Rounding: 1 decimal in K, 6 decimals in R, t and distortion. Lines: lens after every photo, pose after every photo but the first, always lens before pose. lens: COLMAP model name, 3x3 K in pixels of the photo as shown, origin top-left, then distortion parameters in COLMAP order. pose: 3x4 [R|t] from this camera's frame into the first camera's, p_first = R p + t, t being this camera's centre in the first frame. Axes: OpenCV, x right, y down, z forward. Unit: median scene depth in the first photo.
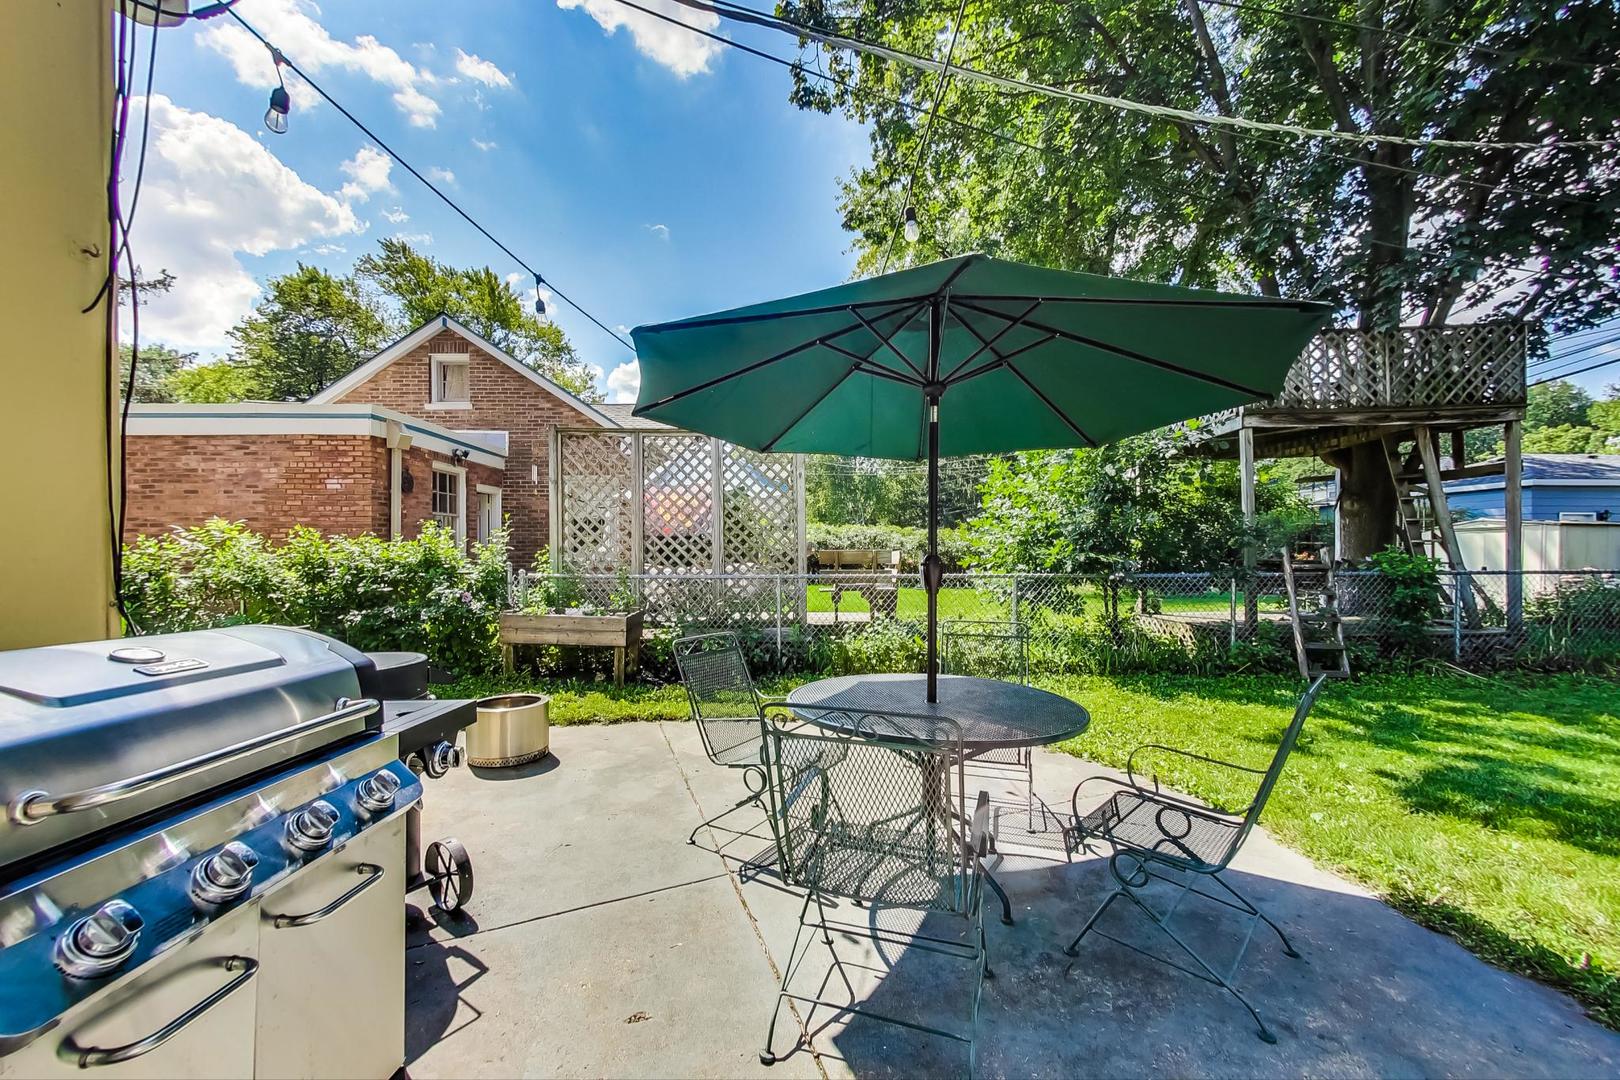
lens RADIAL K [[624.3, 0, 809.3], [0, 624.3, 550.4], [0, 0, 1]] dist [0.001096, -0.000678]
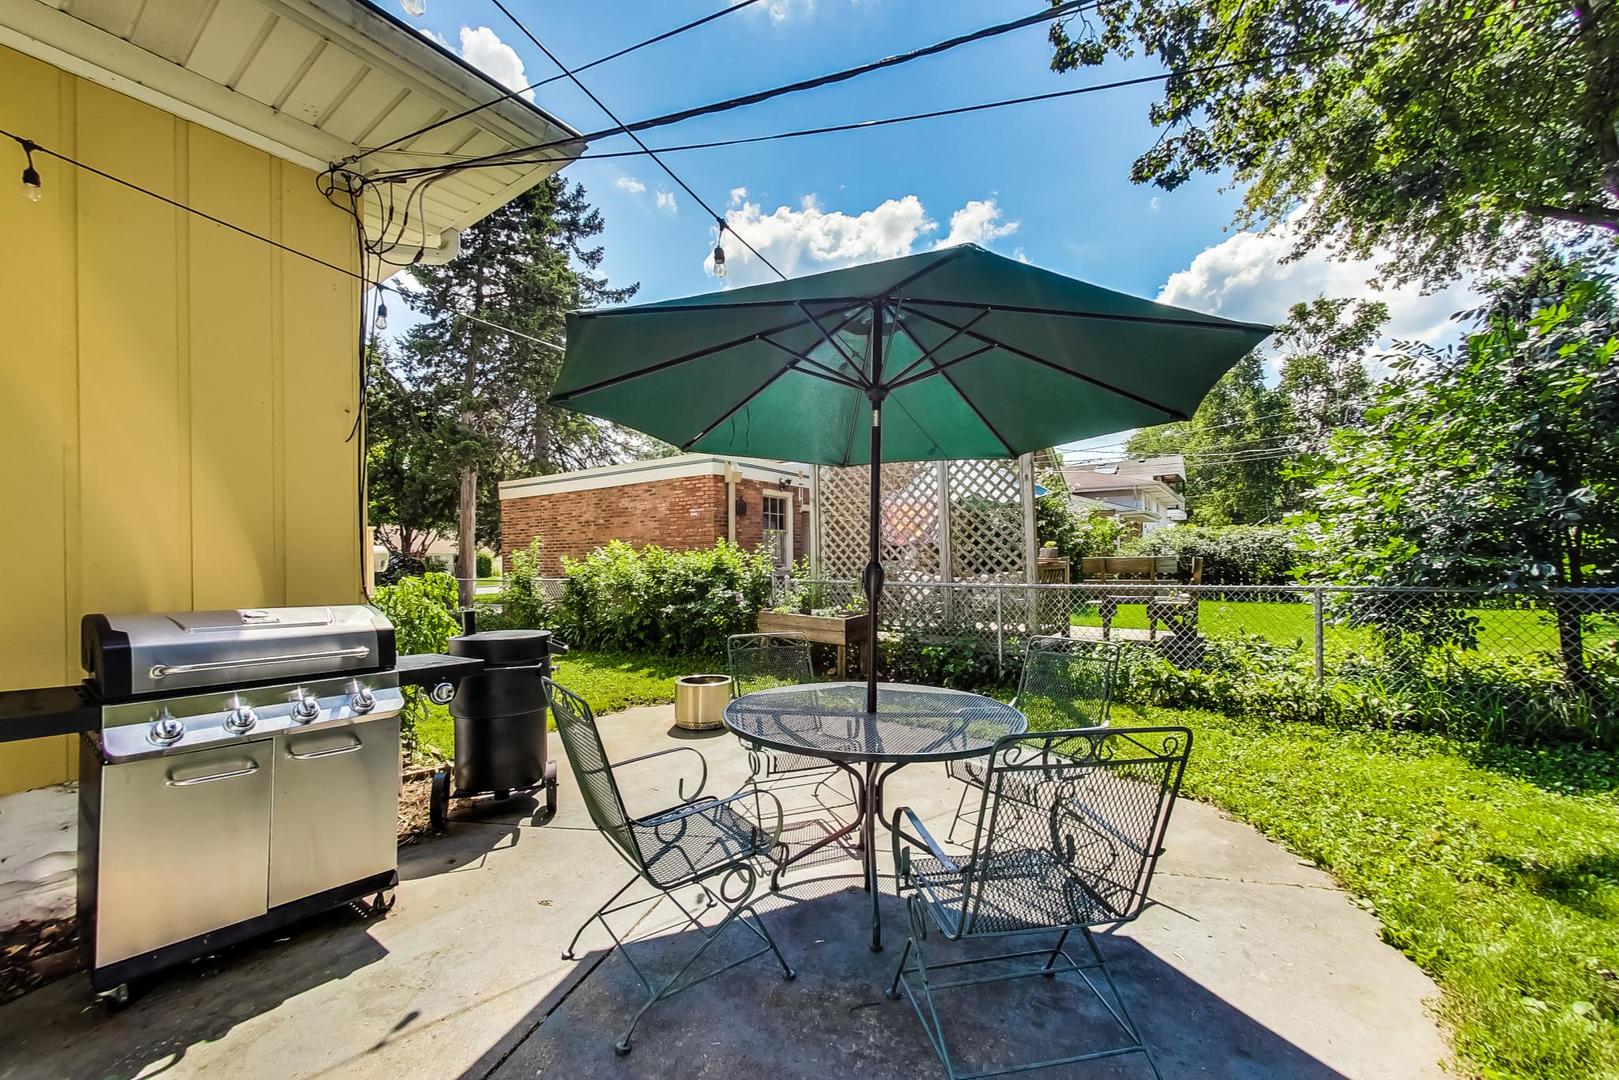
lens RADIAL K [[623.9, 0, 814.6], [0, 623.9, 557.6], [0, 0, 1]] dist [0.001096, -0.000678]
pose [[0.811566, -0.010596, -0.584165, 0.269719], [0.009246, 0.999943, -0.005292, 0.001775], [0.584188, -0.001107, 0.811617, 0.059625]]
